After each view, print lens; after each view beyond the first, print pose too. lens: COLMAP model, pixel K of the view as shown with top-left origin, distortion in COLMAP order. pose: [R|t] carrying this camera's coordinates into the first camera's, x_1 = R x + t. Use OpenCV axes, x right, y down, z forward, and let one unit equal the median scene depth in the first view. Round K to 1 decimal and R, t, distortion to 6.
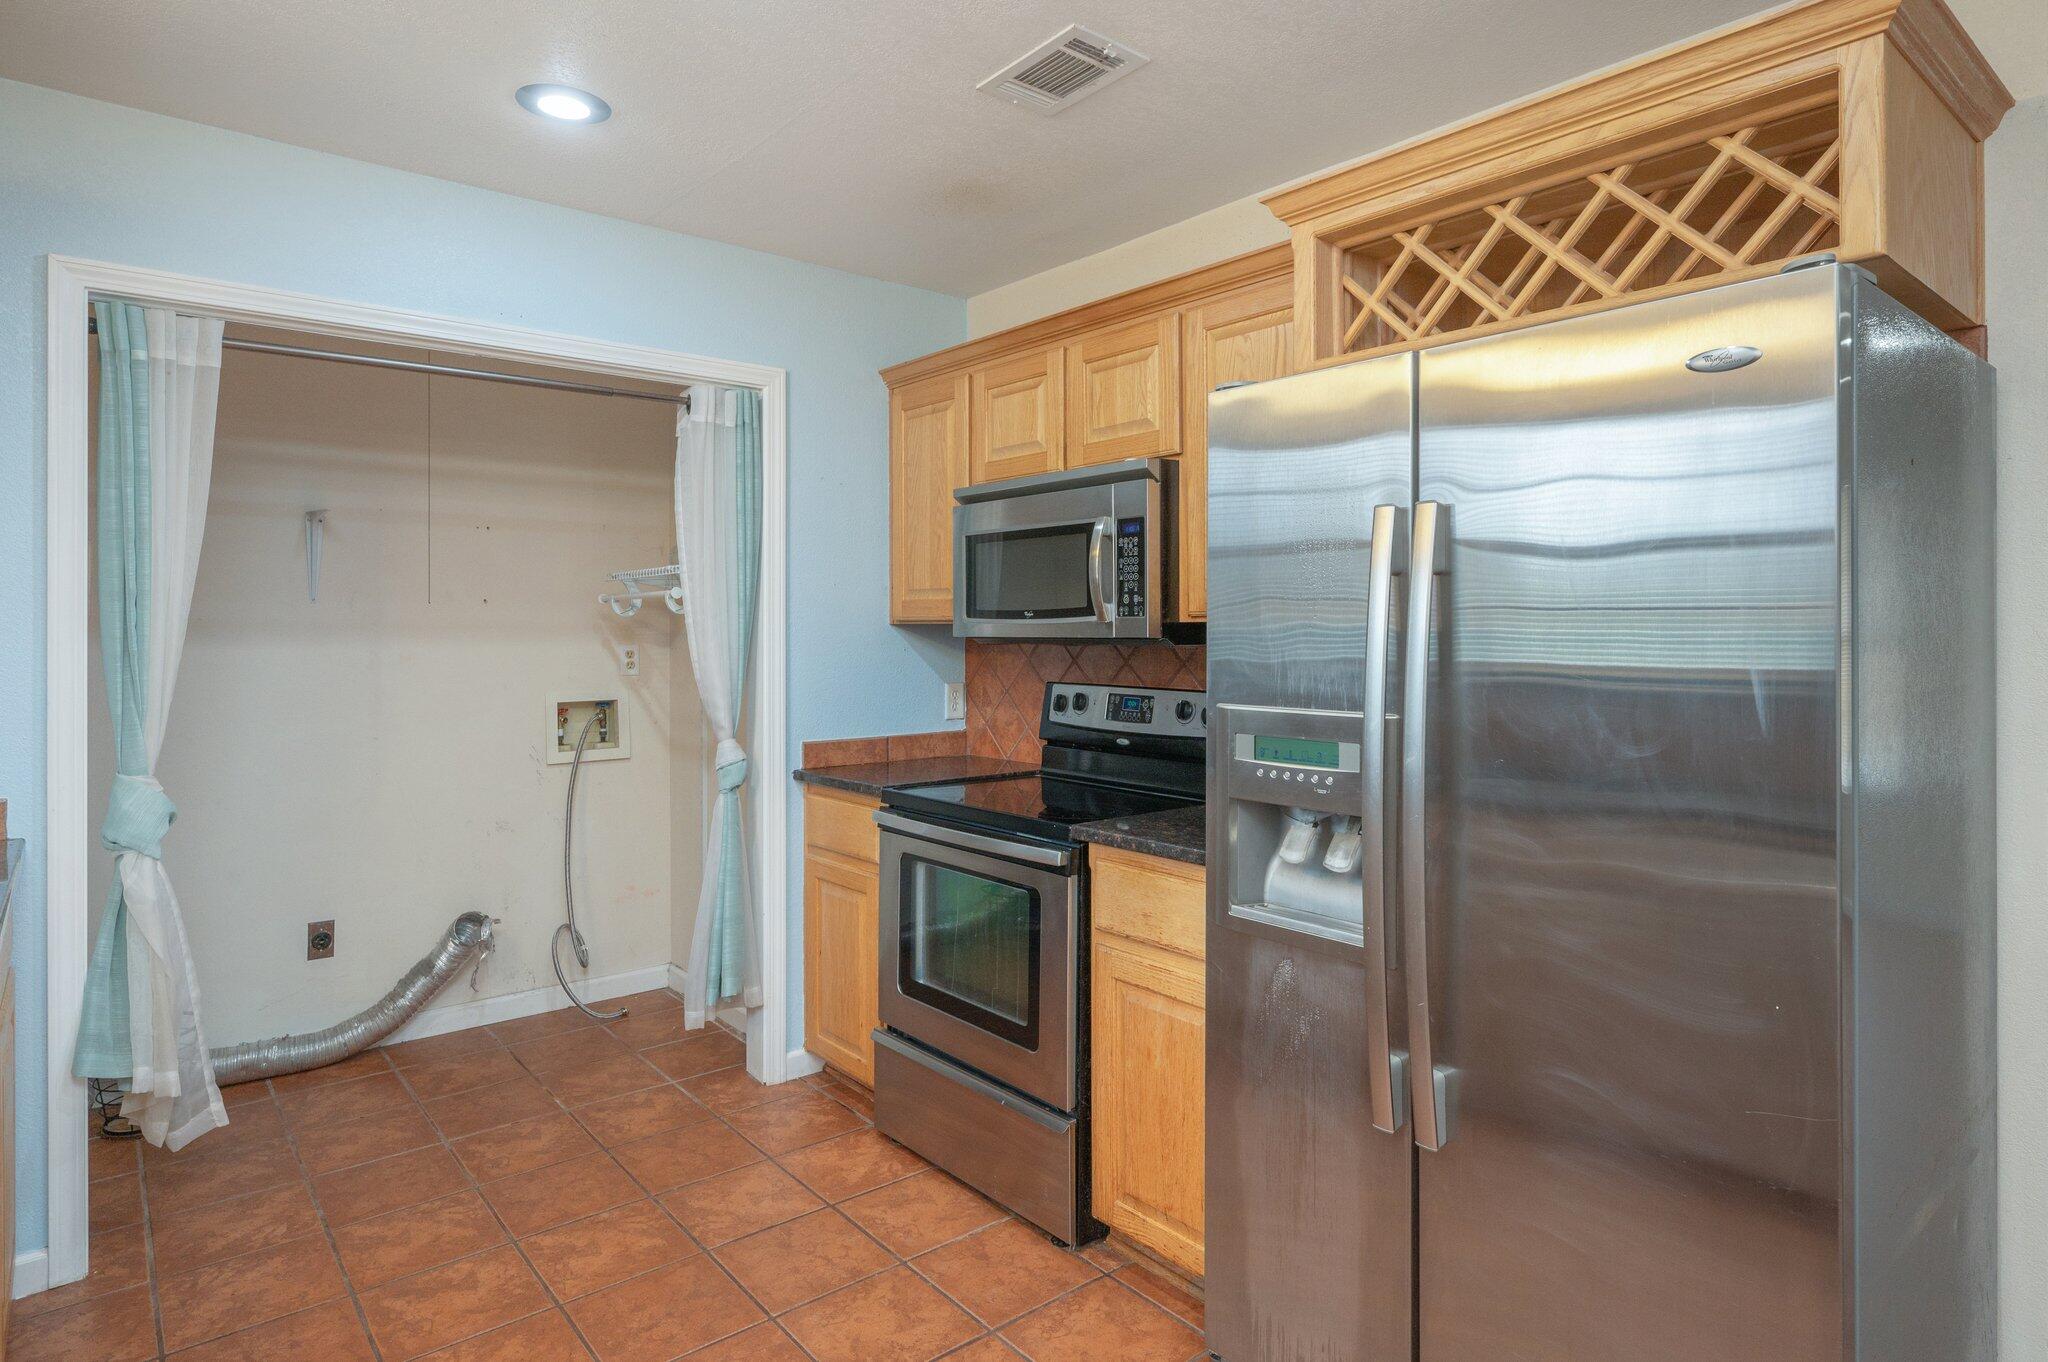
lens RADIAL K [[1130.0, 0, 1010.9], [0, 1130.0, 626.3], [0, 0, 1]] dist [-0.000298, -0.000814]
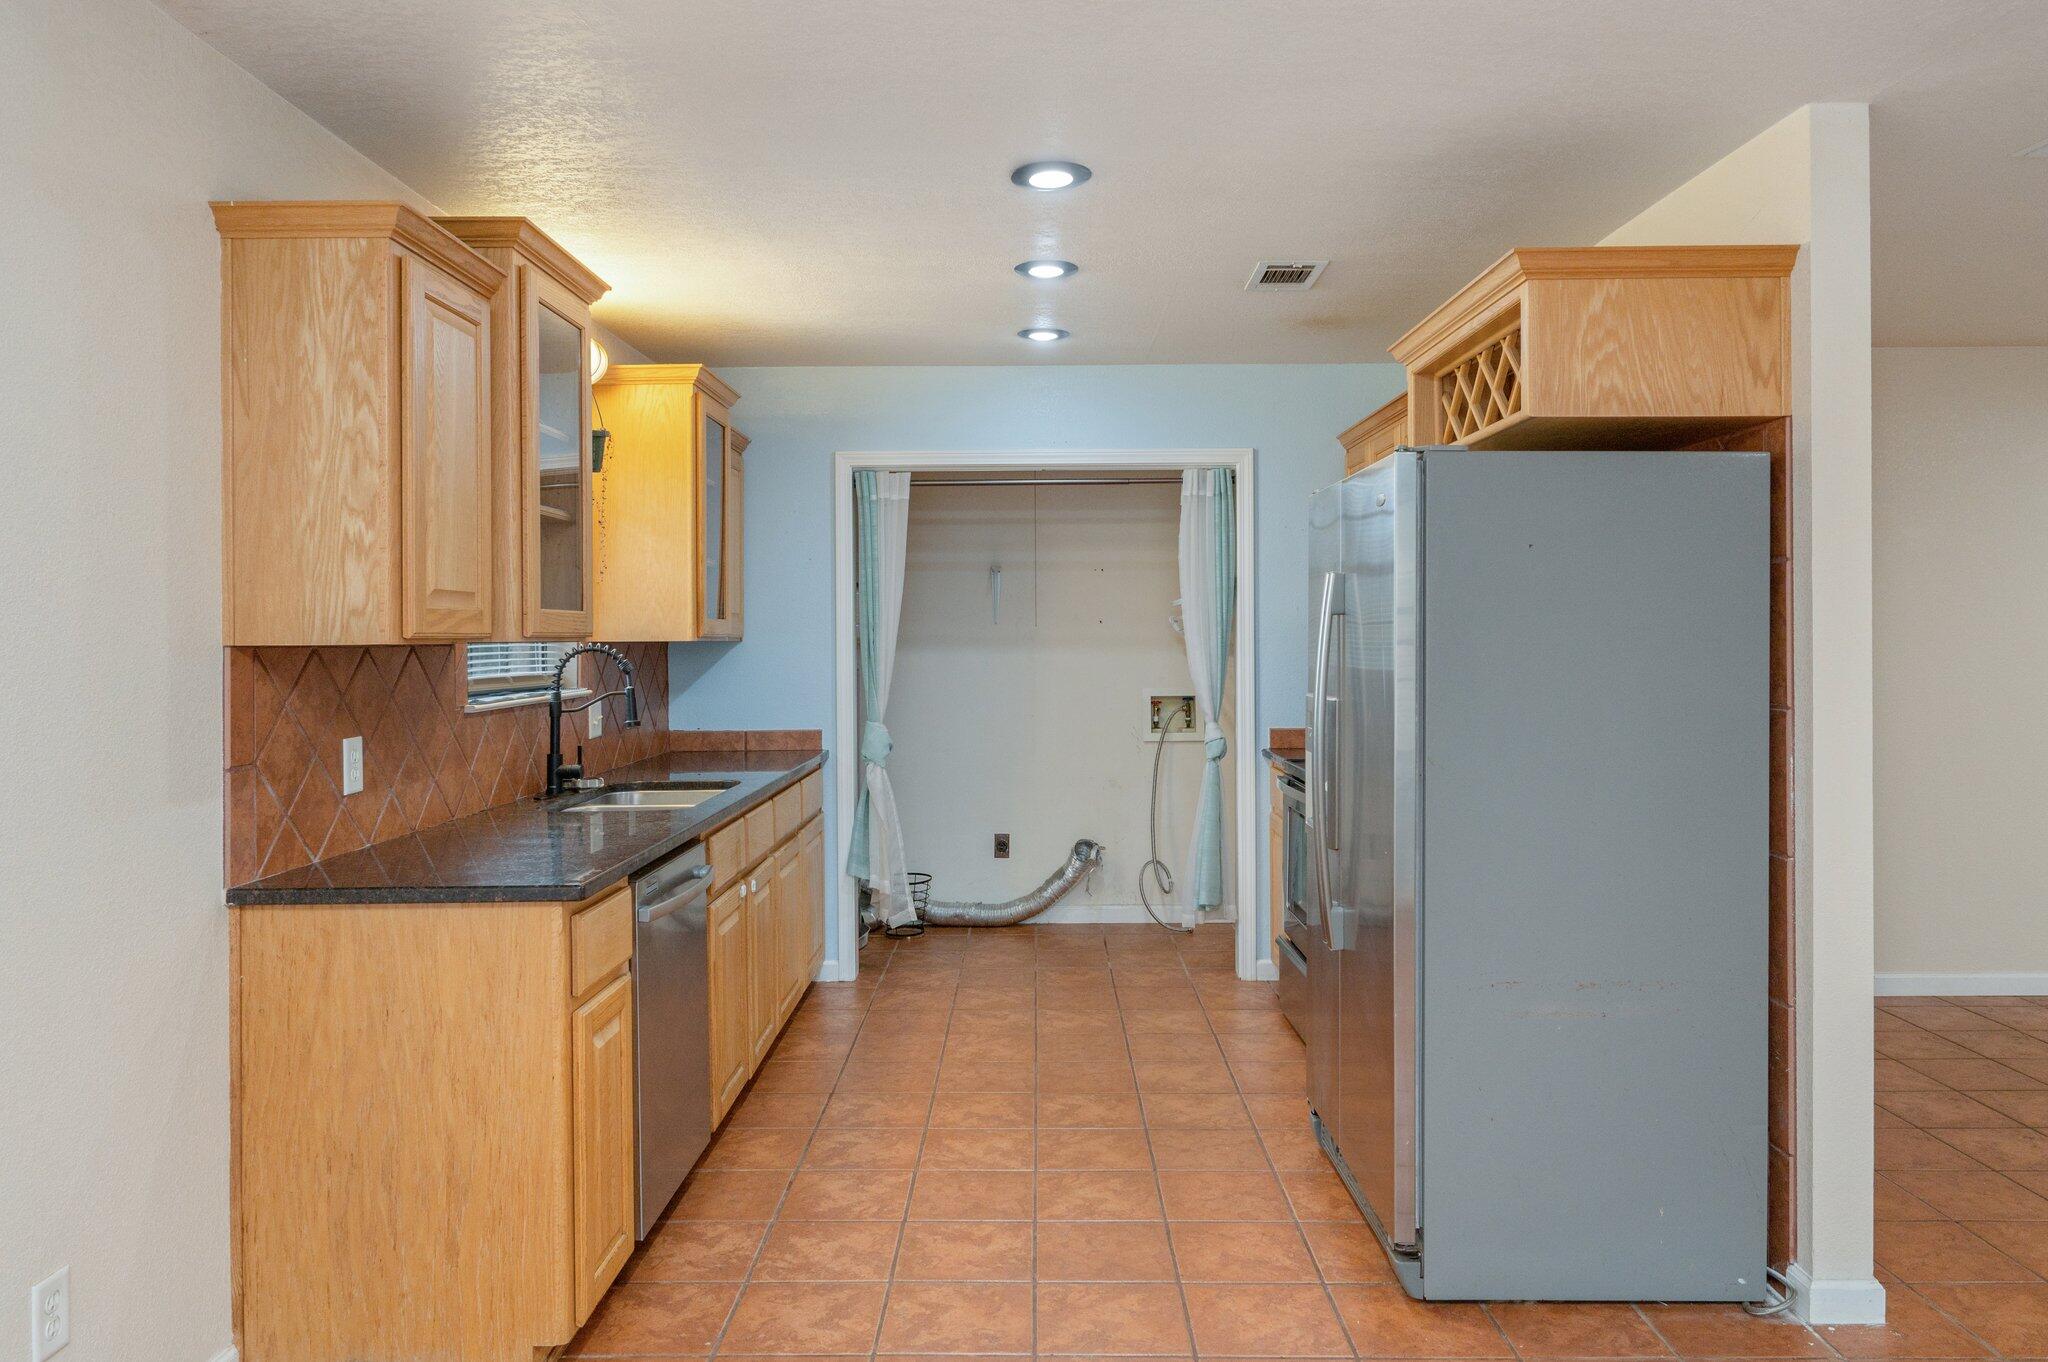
lens RADIAL K [[1369.4, 0, 1017.1], [0, 1369.4, 635.9], [0, 0, 1]] dist [-0.011291, -0.005183]
pose [[0.766411, -0.001013, -0.642349, 0.674253], [0.004050, 0.999986, 0.003255, -0.012975], [0.642337, -0.005097, 0.766405, -0.455891]]
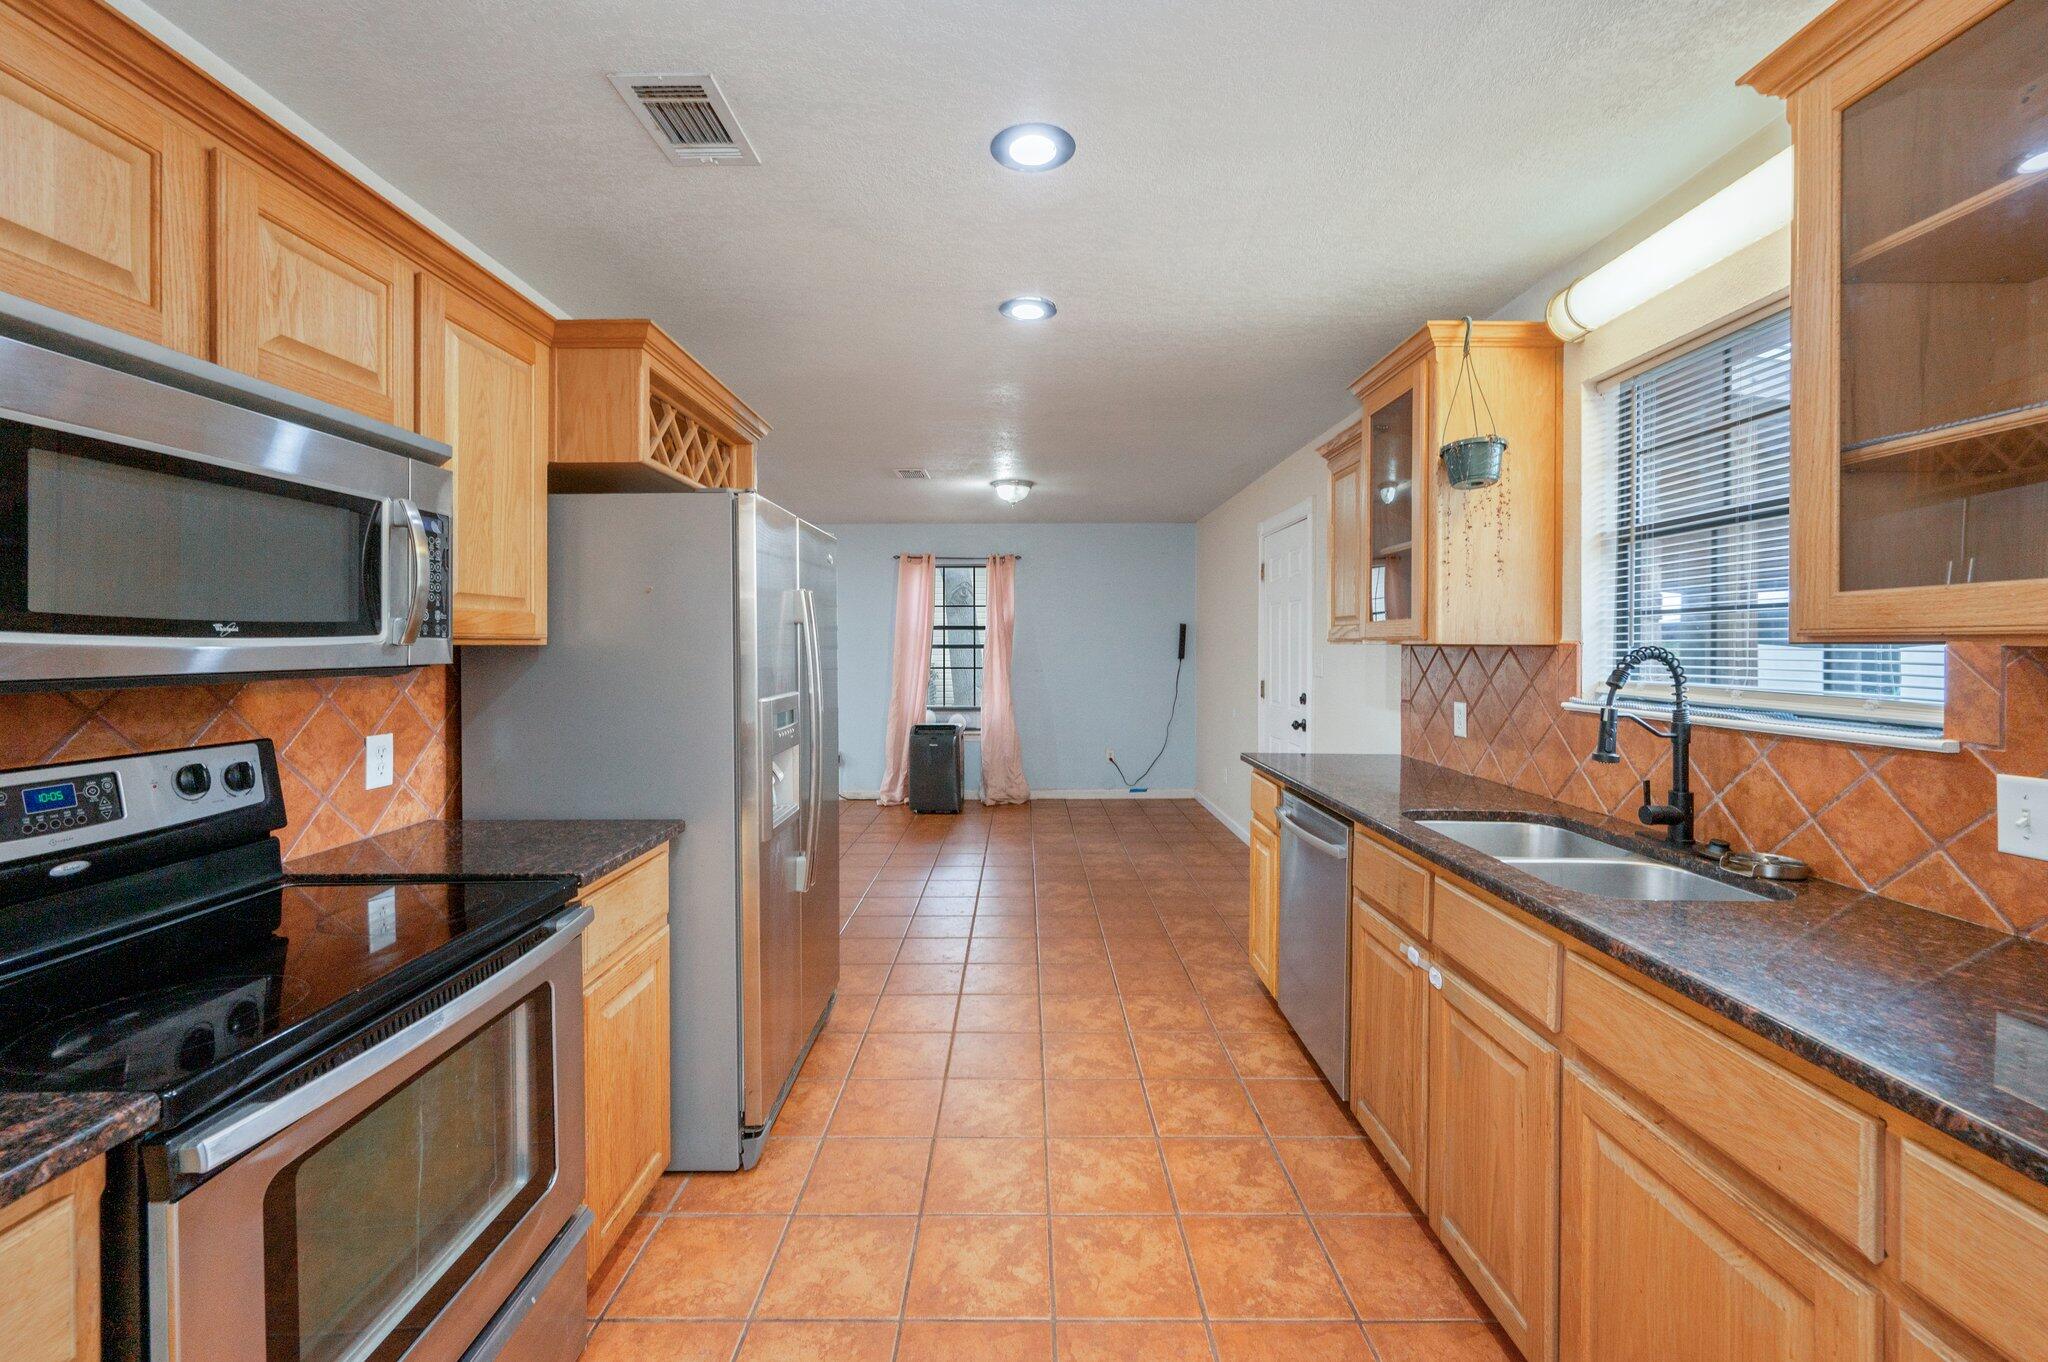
lens RADIAL K [[814.2, 0, 1034.4], [0, 814.2, 650.7], [0, 0, 1]] dist [0.009327, -0.000491]
pose [[-0.785094, -0.003138, 0.619368, -0.478914], [-0.001520, 0.999994, 0.003141, -0.001590], [-0.619374, 0.001524, -0.785094, 0.990793]]
